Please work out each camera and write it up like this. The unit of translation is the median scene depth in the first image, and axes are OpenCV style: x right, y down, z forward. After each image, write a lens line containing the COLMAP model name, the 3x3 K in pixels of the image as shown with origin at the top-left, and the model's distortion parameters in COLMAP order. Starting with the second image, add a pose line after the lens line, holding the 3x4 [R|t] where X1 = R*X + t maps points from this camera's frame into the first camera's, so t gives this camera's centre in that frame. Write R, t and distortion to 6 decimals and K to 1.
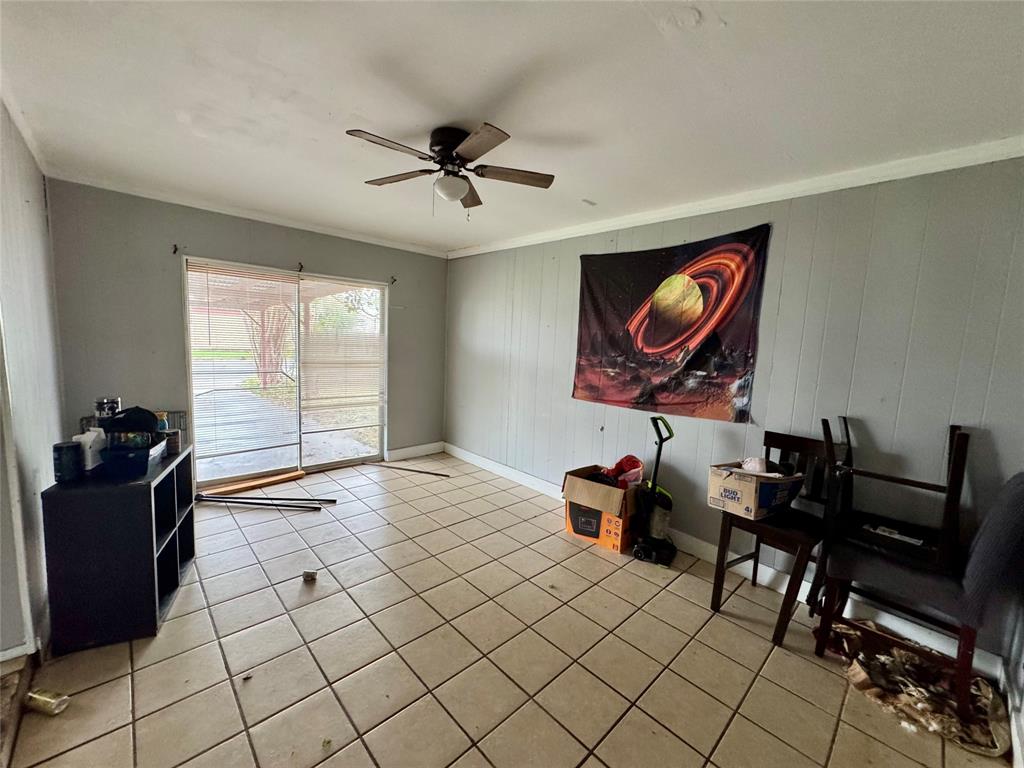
lens RADIAL K [[409.2, 0, 512.0], [0, 409.2, 384.0], [0, 0, 1]] dist [0.001270, 0.000053]
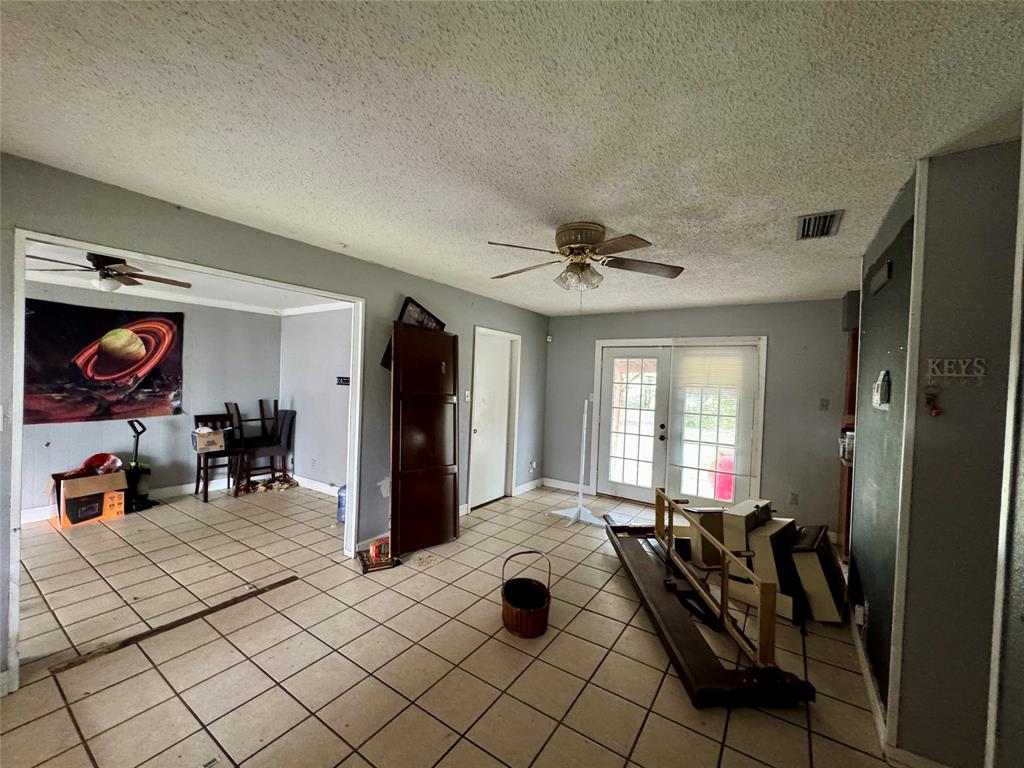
lens RADIAL K [[409.2, 0, 512.0], [0, 409.2, 384.0], [0, 0, 1]] dist [0.001270, 0.000053]
pose [[-0.215815, -0.068035, 0.974061, -1.448391], [0.063980, 0.994440, 0.083634, -0.094134], [-0.974336, 0.080370, -0.210262, -0.100924]]
